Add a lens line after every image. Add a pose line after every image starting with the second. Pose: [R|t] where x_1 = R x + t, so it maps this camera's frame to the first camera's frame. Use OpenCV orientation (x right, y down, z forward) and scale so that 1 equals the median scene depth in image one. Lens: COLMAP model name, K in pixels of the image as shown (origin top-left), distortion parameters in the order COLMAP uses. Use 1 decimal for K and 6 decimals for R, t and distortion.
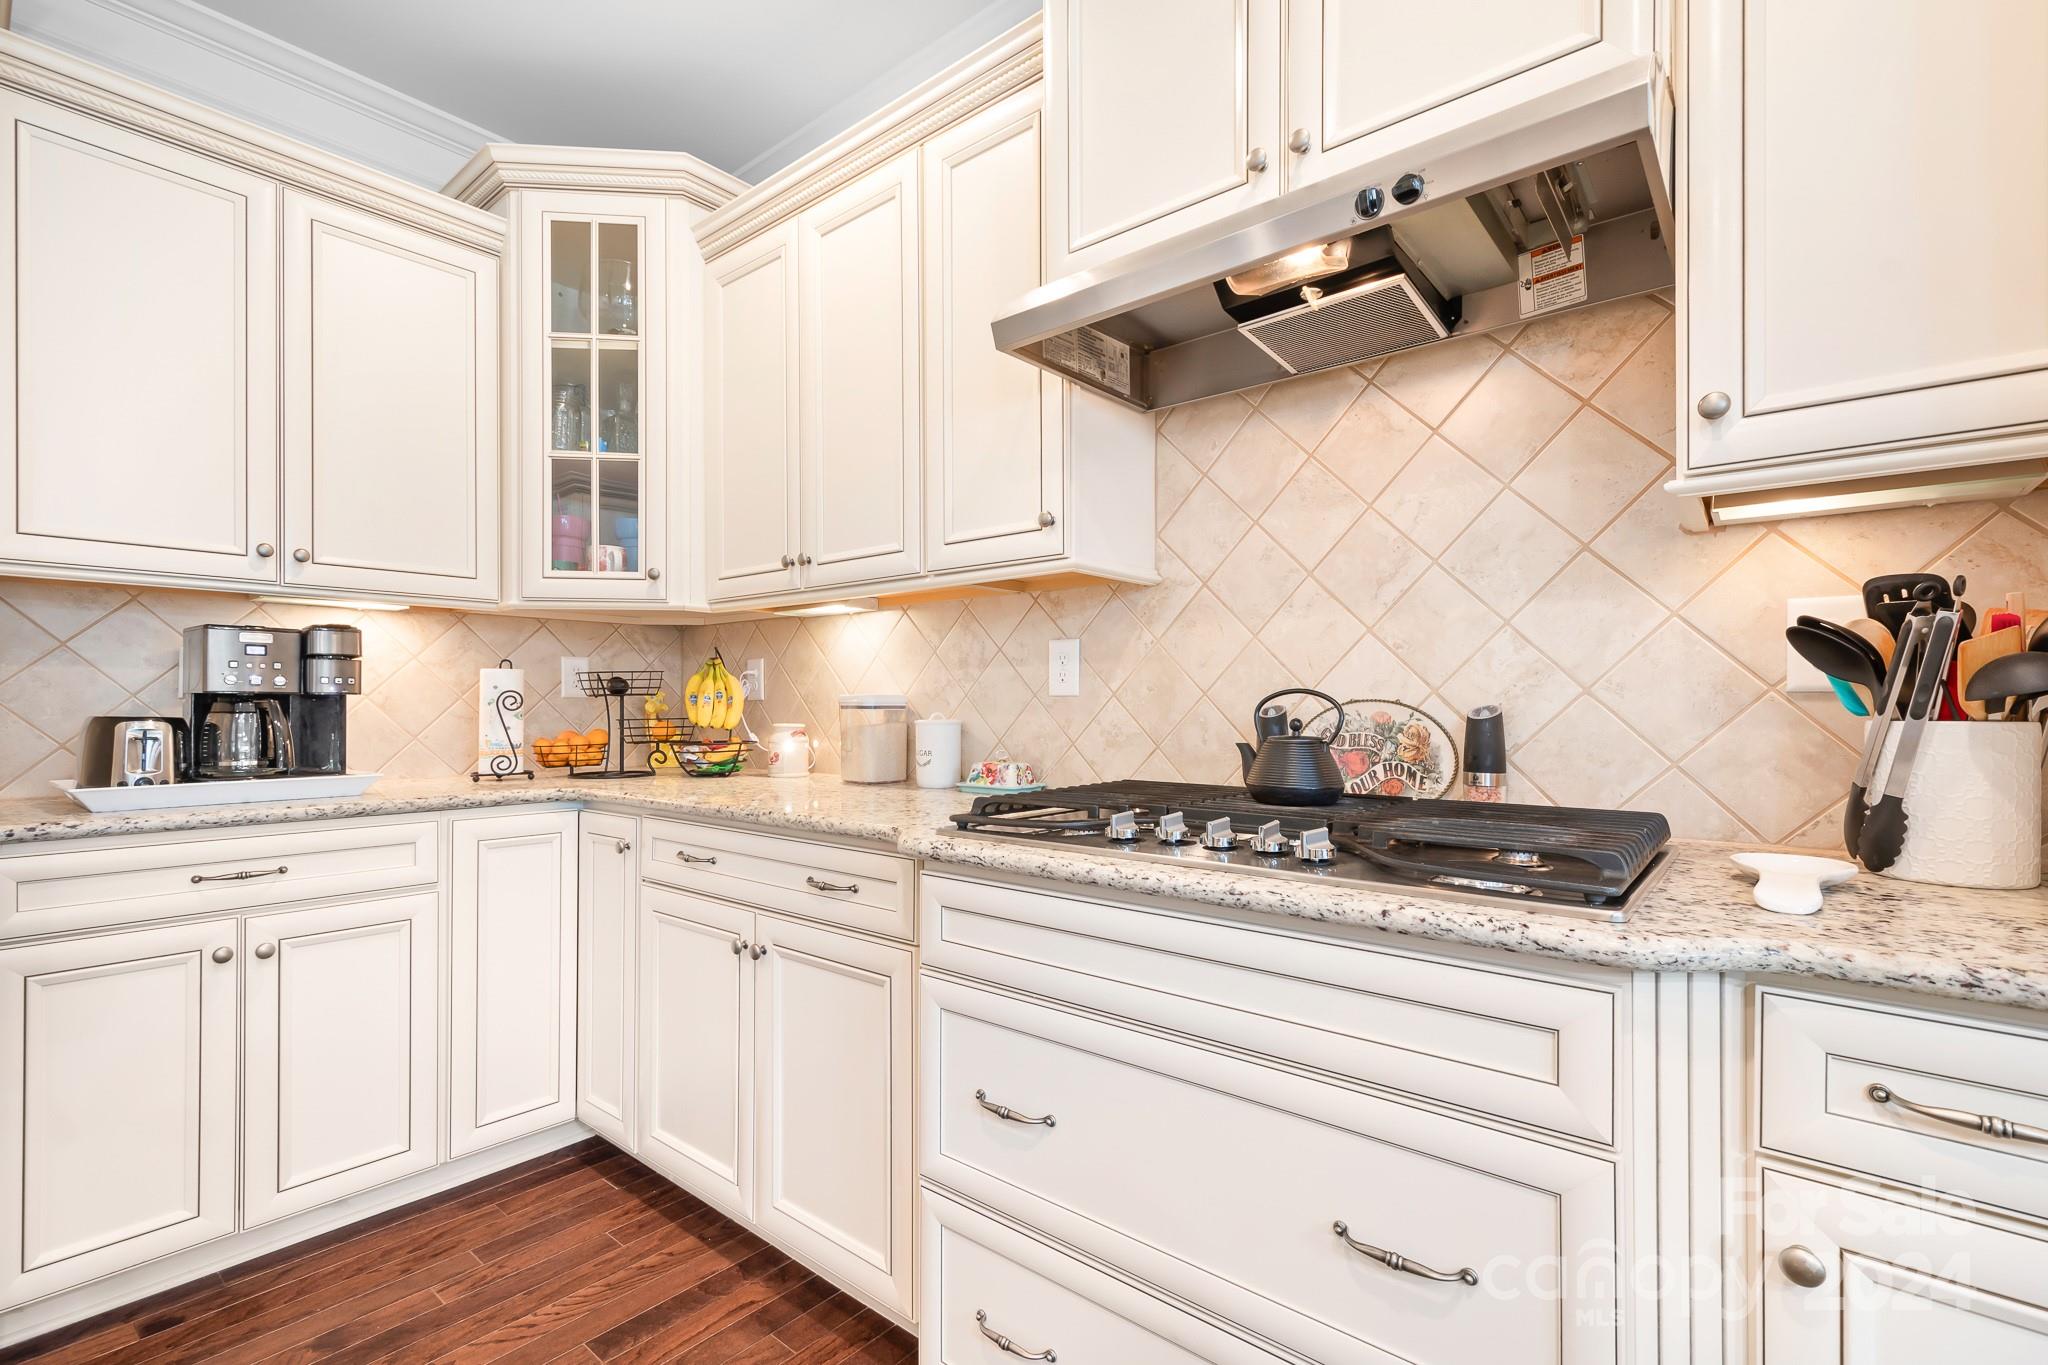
lens RADIAL K [[945.4, 0, 1028.9], [0, 945.4, 690.7], [0, 0, 1]] dist [0.020766, -0.000872]
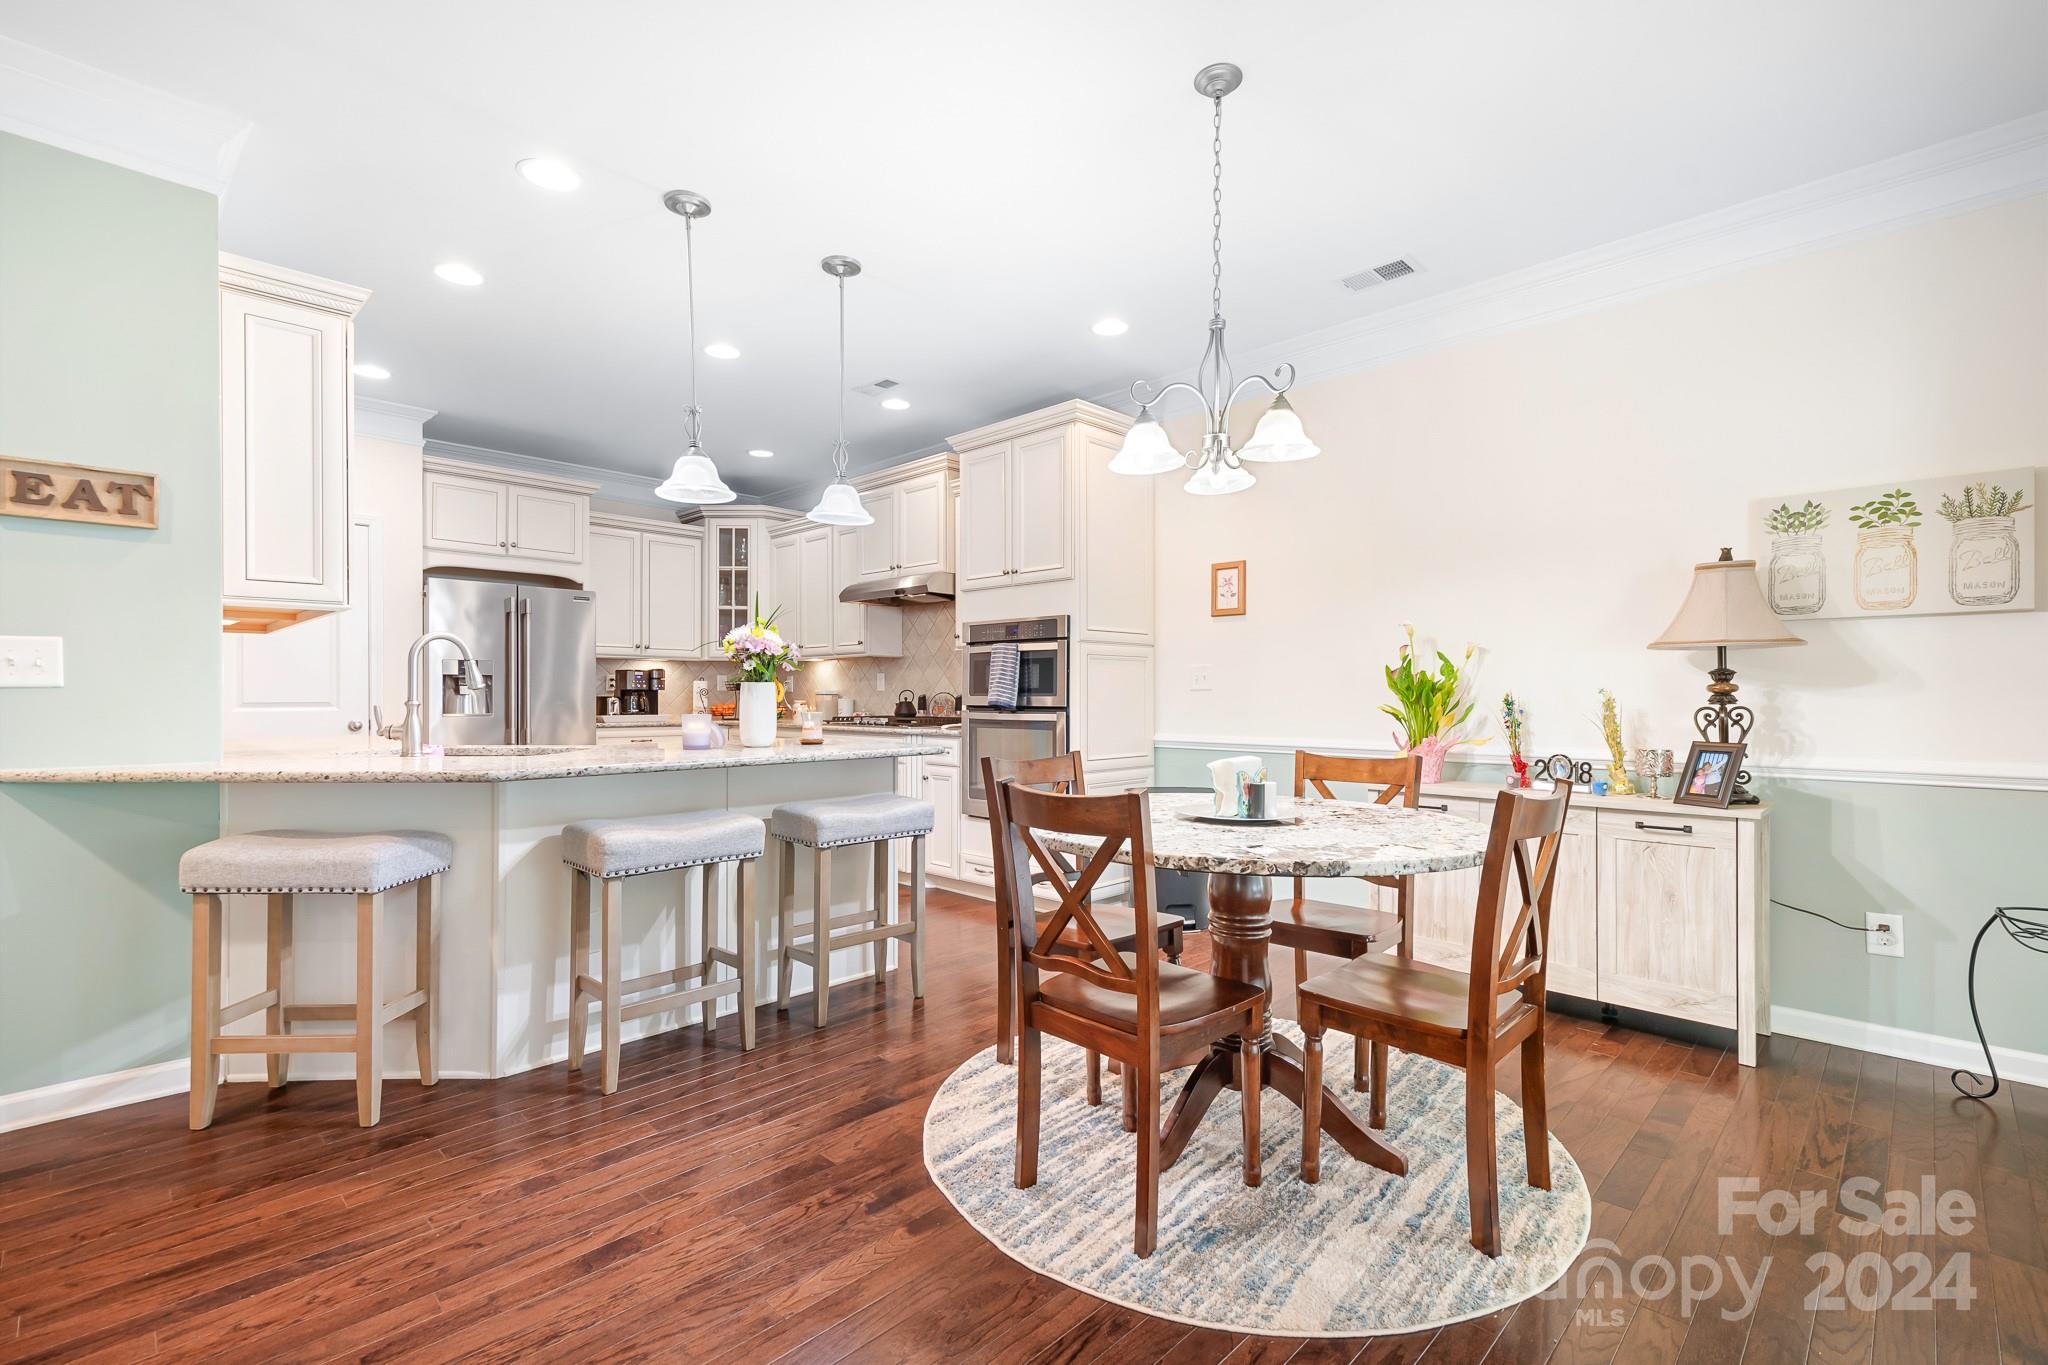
lens RADIAL K [[945.4, 0, 1028.9], [0, 945.4, 690.7], [0, 0, 1]] dist [0.020766, -0.000872]
pose [[0.996133, 0.002331, -0.087828, 0.740947], [-0.001781, 0.999978, 0.006342, -0.015729], [0.087841, -0.006161, 0.996115, -1.918670]]
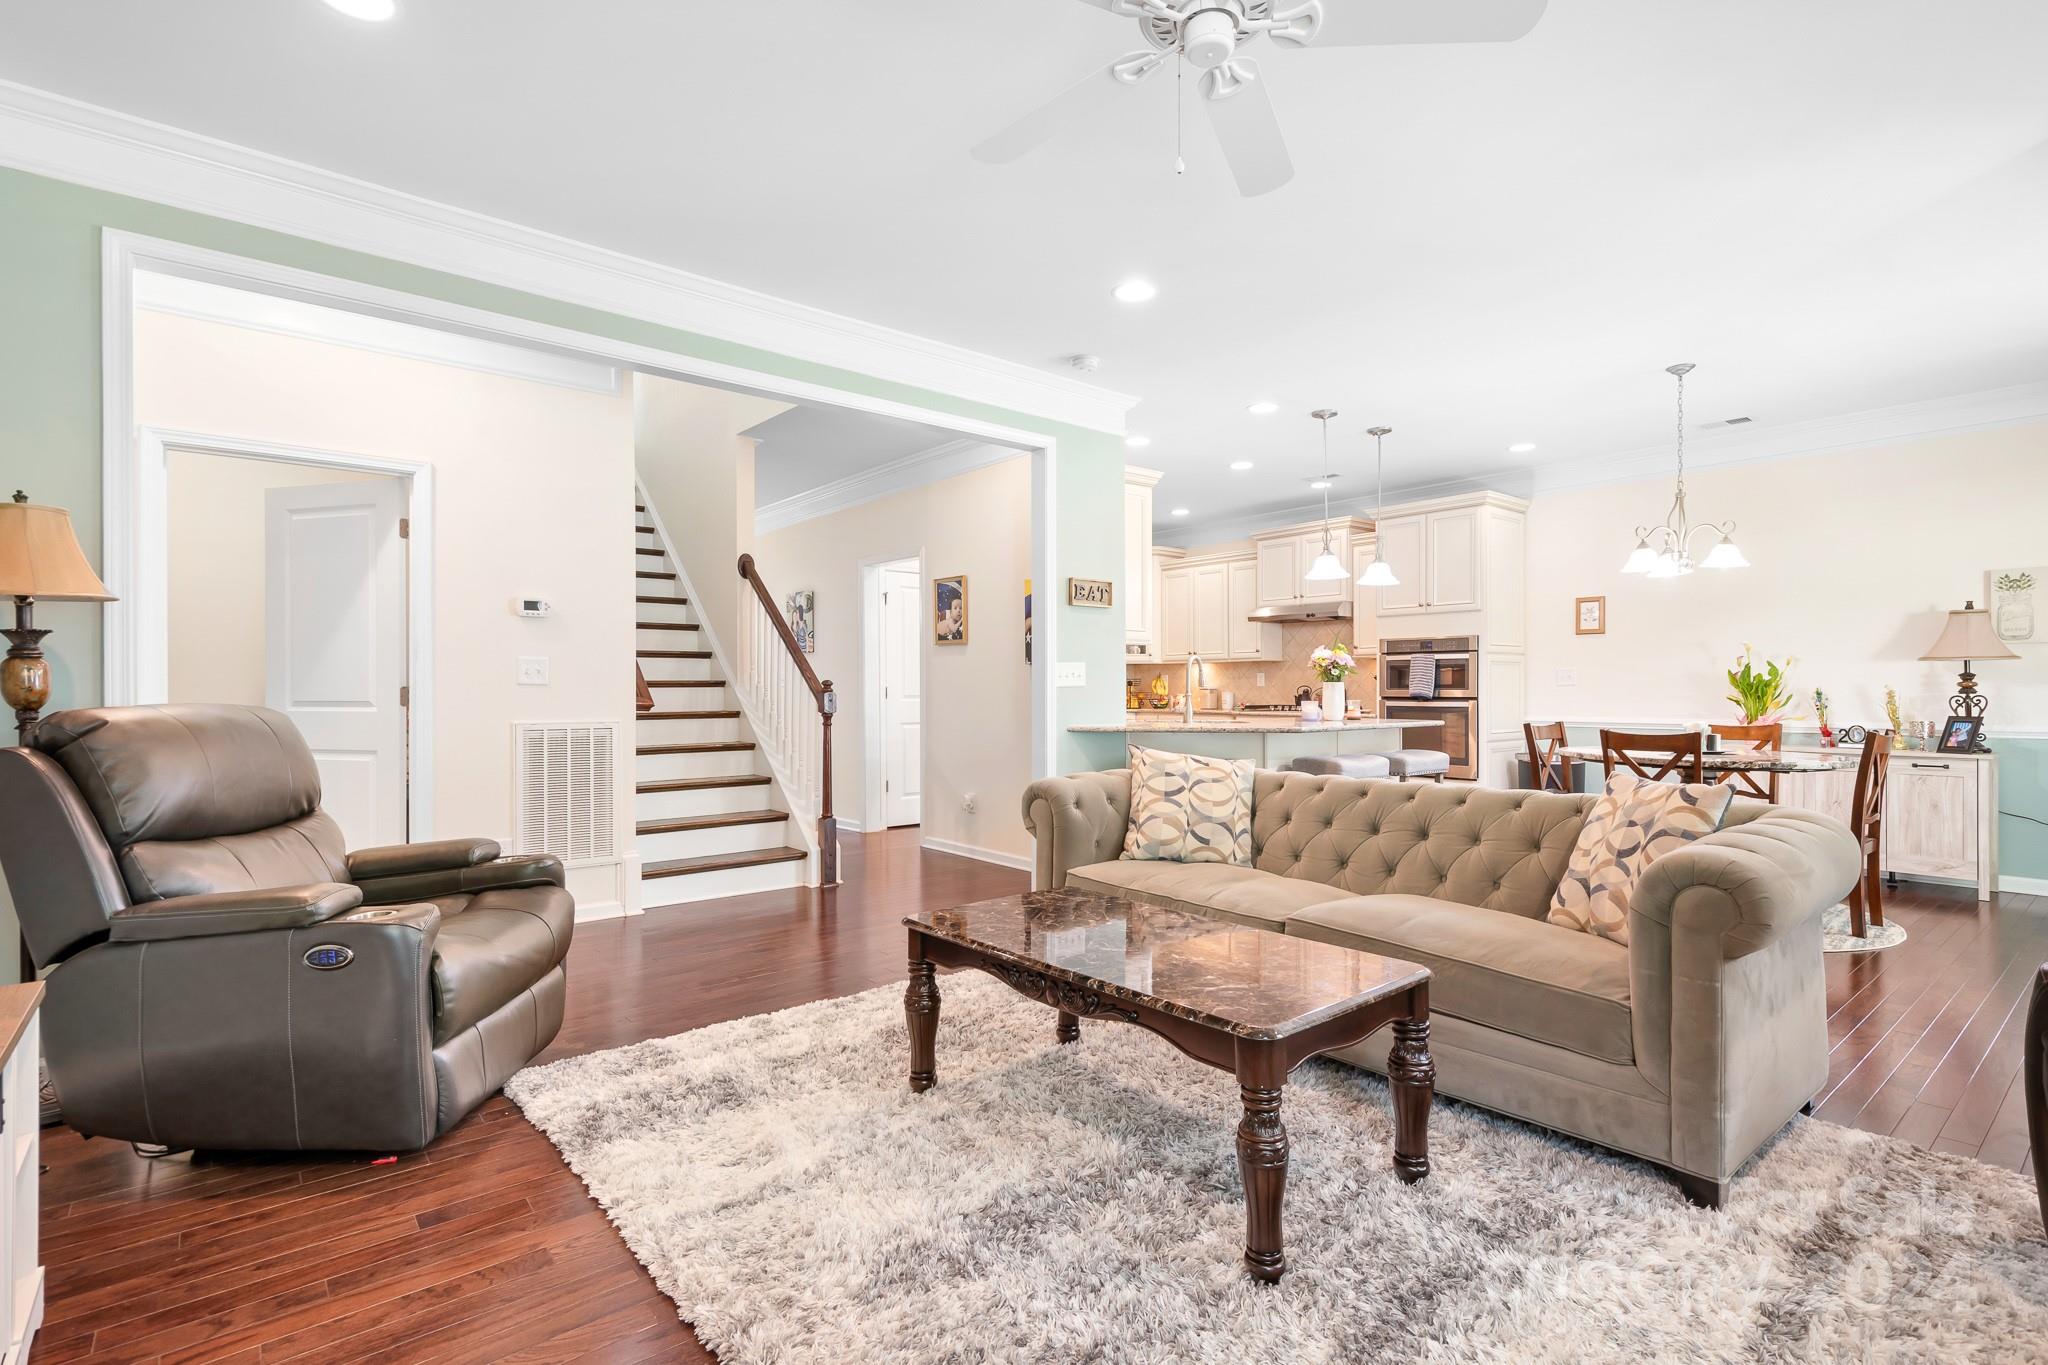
lens RADIAL K [[994.7, 0, 1024.0], [0, 994.7, 682.5], [0, 0, 1]] dist [-0.000099, -0.000262]
pose [[0.979295, -0.001180, -0.202436, -0.089420], [0.001955, 0.999992, 0.003630, -0.028632], [0.202430, -0.003951, 0.979289, -3.209956]]
